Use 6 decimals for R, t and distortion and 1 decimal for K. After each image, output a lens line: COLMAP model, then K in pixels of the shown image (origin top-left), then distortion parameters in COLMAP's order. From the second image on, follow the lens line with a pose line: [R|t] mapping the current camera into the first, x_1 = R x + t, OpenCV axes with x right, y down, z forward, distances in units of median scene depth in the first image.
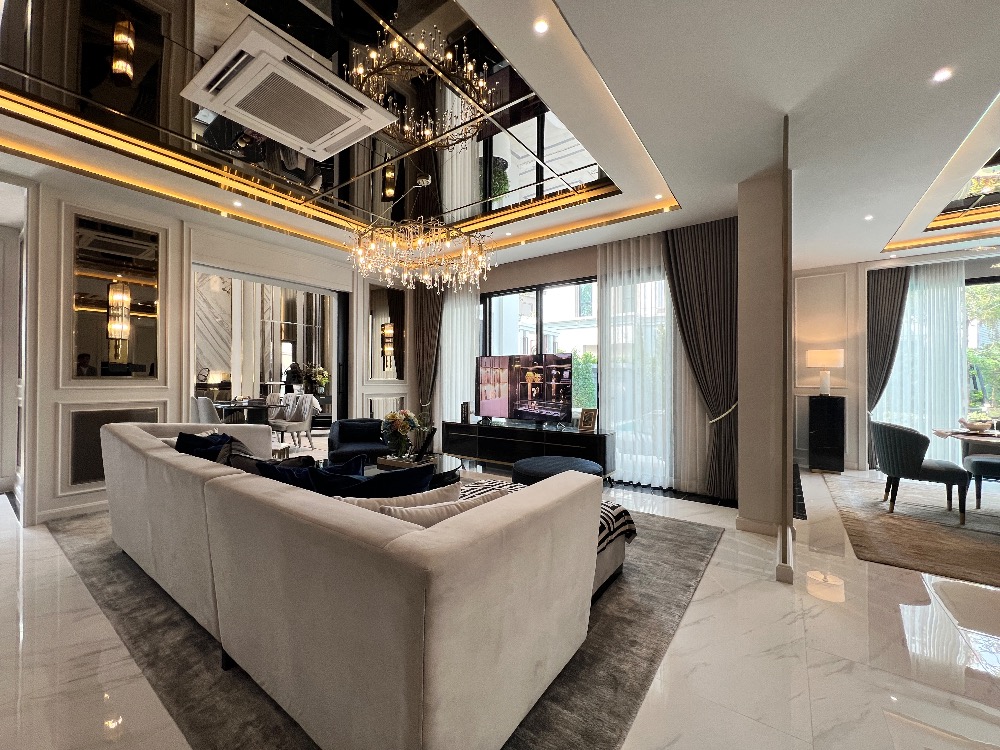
lens RADIAL K [[398.0, 0, 497.6], [0, 398.0, 376.5], [0, 0, 1]] dist [0.018837, 0.001421]
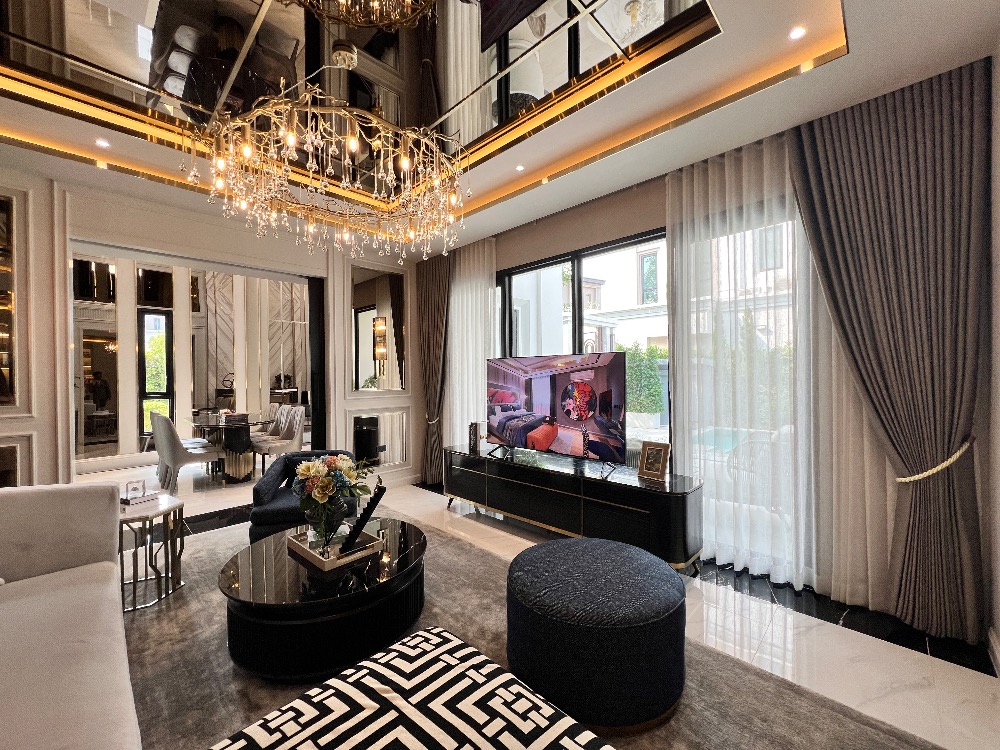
lens RADIAL K [[398.0, 0, 504.6], [0, 398.0, 377.8], [0, 0, 1]] dist [0.018837, 0.001421]
pose [[0.989944, -0.016712, -0.140471, 0.089776], [0.019189, 0.999683, 0.016297, -0.034097], [0.140154, -0.018828, 0.989951, 0.366903]]
